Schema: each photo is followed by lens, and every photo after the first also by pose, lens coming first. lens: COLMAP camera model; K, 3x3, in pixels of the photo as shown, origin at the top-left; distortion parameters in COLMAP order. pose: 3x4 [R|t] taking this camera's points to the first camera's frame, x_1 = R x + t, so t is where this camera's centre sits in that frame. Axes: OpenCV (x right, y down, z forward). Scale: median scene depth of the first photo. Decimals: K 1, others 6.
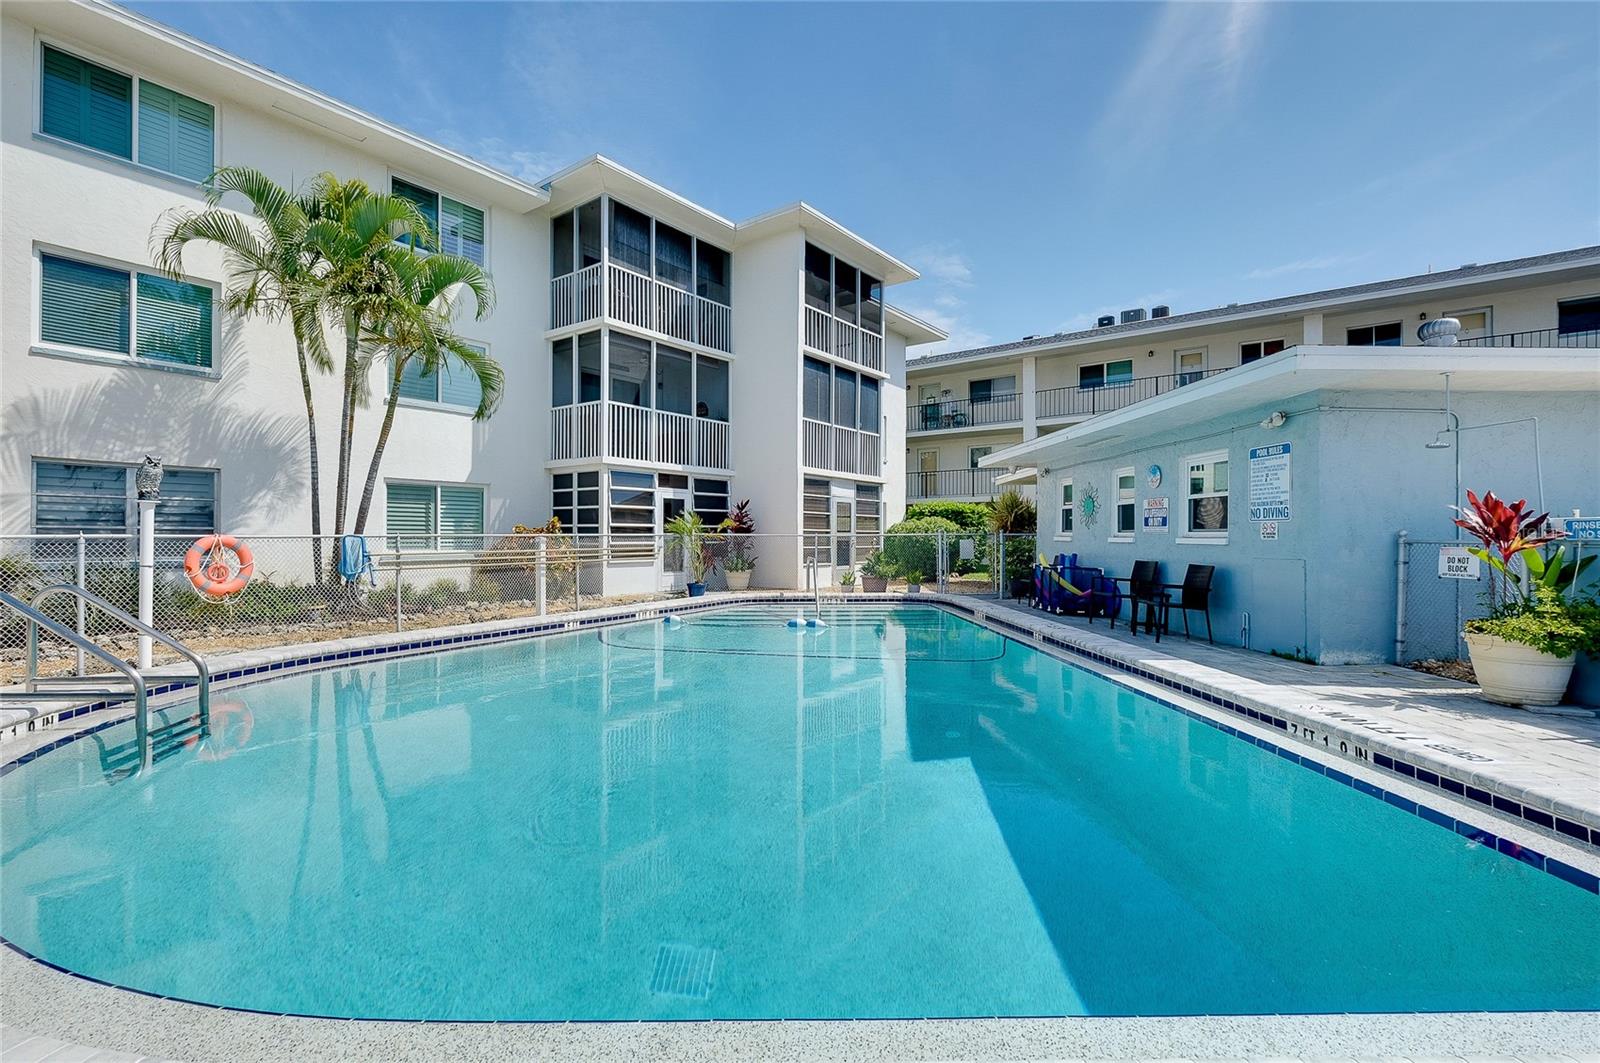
lens RADIAL K [[739.2, 0, 800.0], [0, 739.2, 531.5], [0, 0, 1]] dist [0.000371, -0.000107]
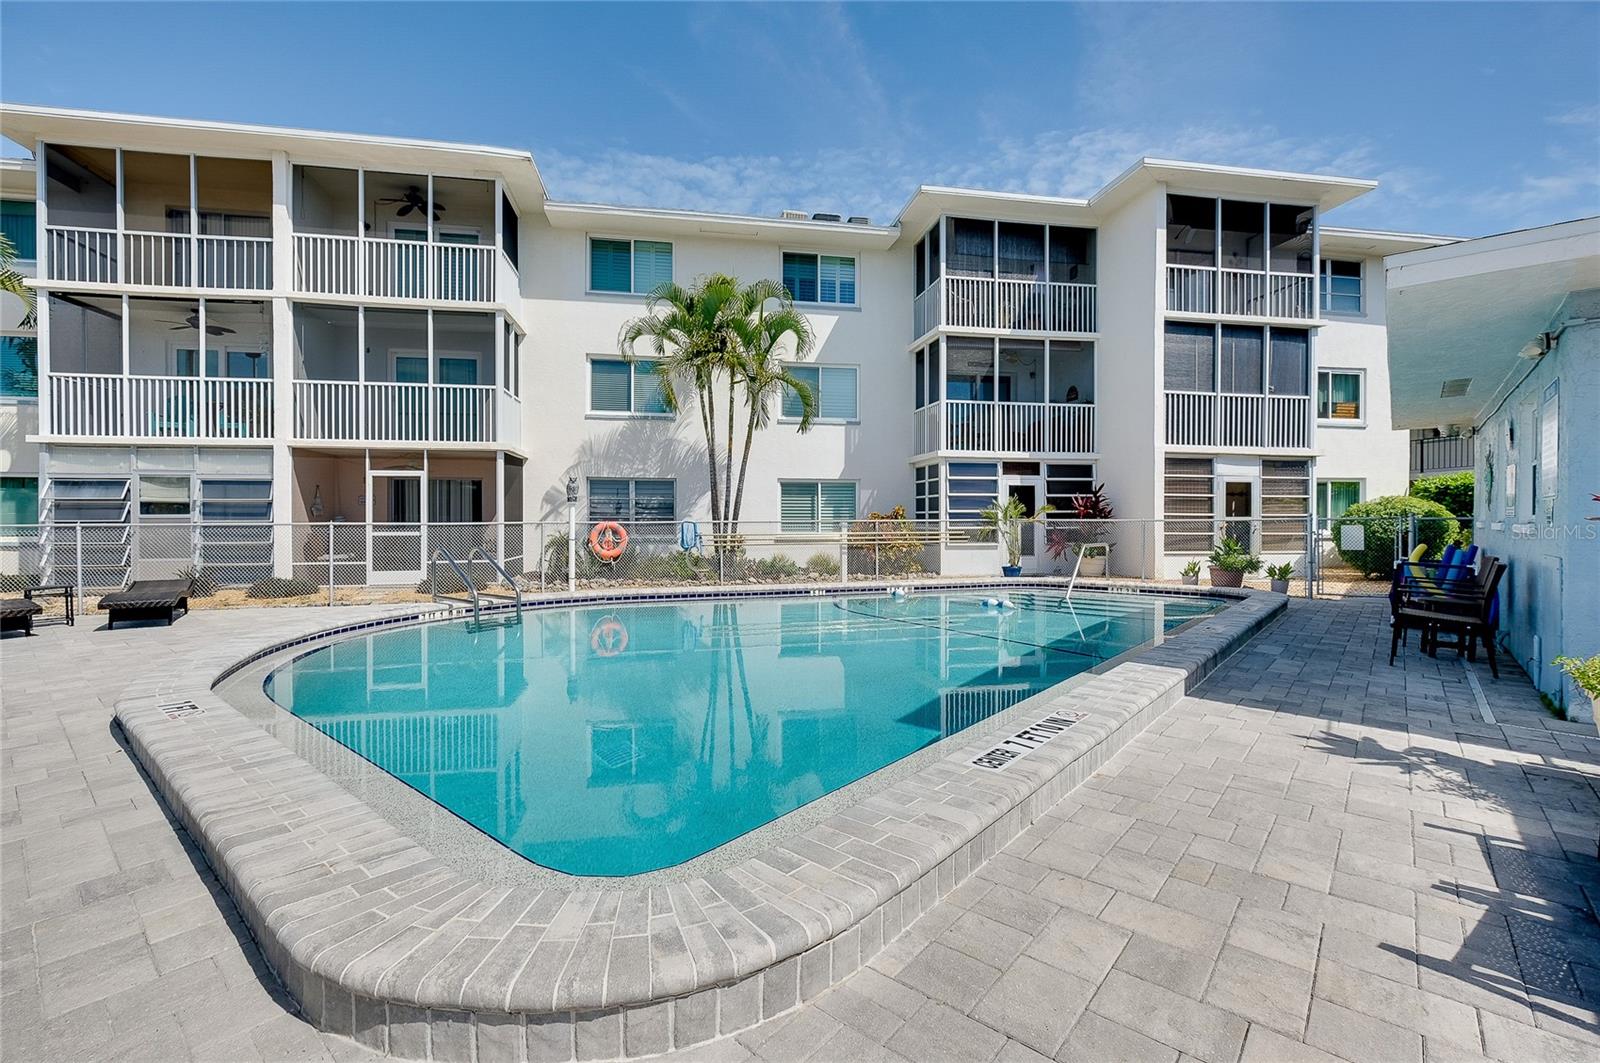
lens RADIAL K [[716.1, 0, 800.0], [0, 716.1, 531.5], [0, 0, 1]] dist [-0.002049, -0.000153]
pose [[0.741249, 0.007139, -0.671192, 0.285058], [0.006145, 0.999829, 0.017421, 0.001062], [0.671202, -0.017037, 0.741079, 0.044732]]
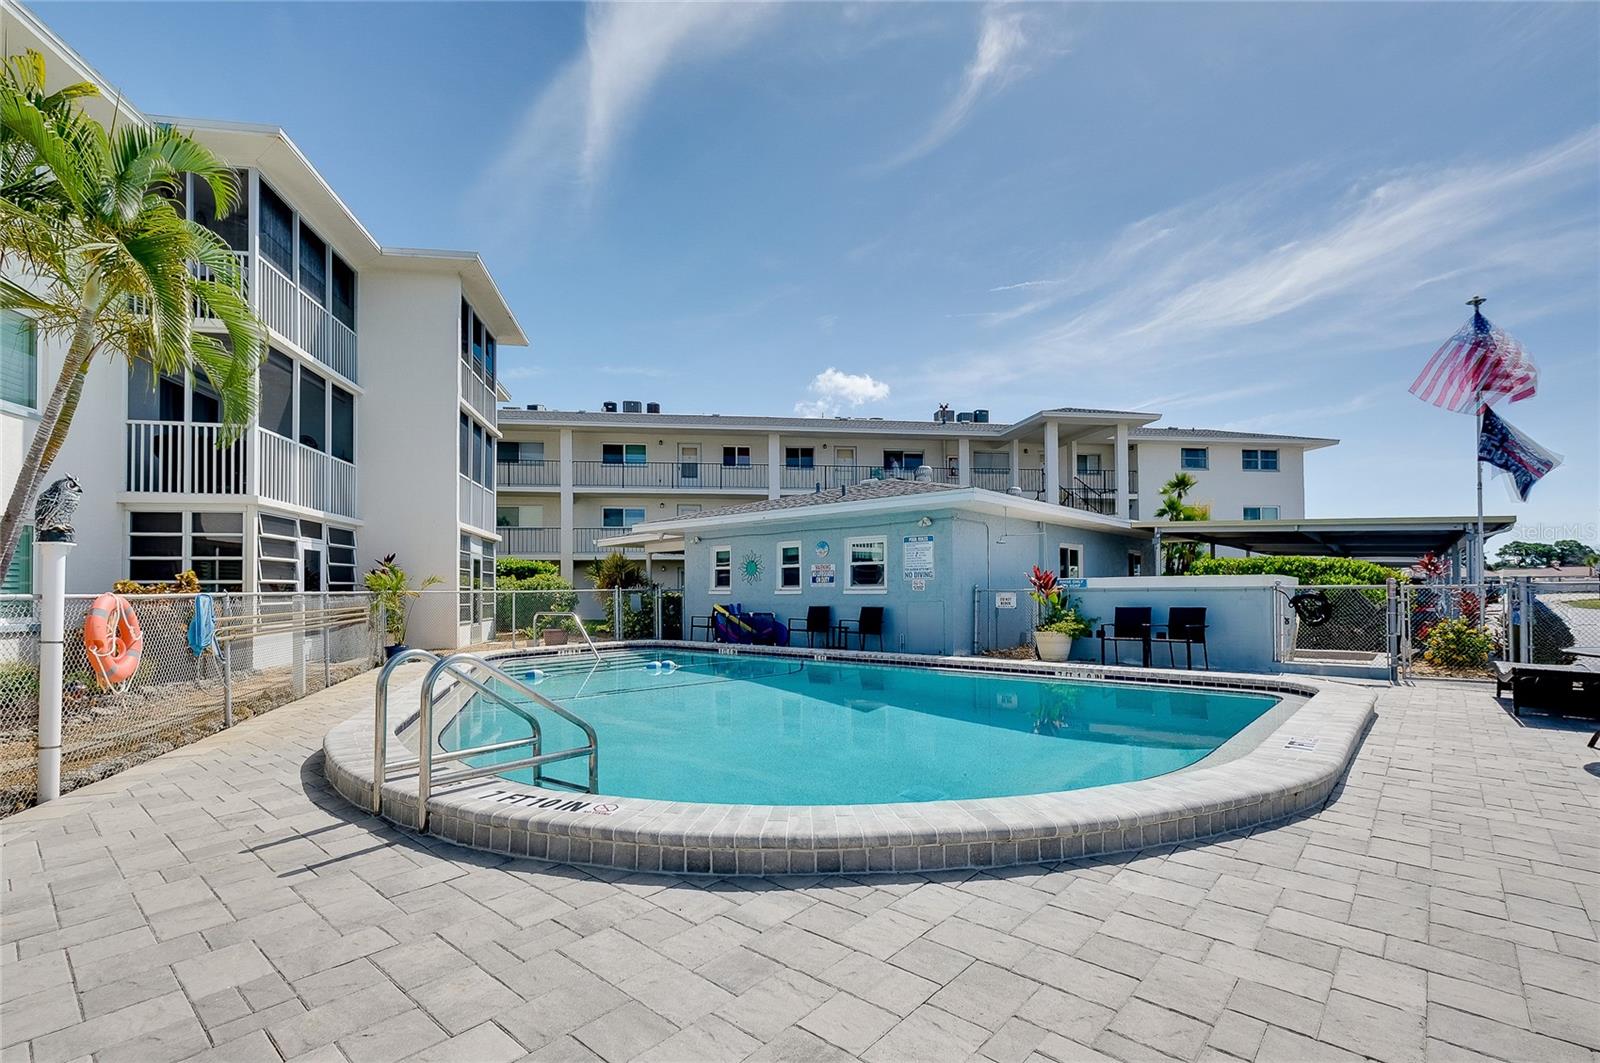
lens RADIAL K [[700.4, 0, 819.8], [0, 700.4, 581.0], [0, 0, 1]] dist [0.000758, 0.000139]
pose [[0.674636, 0.001545, 0.738149, -0.384463], [0.005948, 0.999954, -0.007529, 0.000156], [-0.738127, 0.009470, 0.674595, 0.035772]]
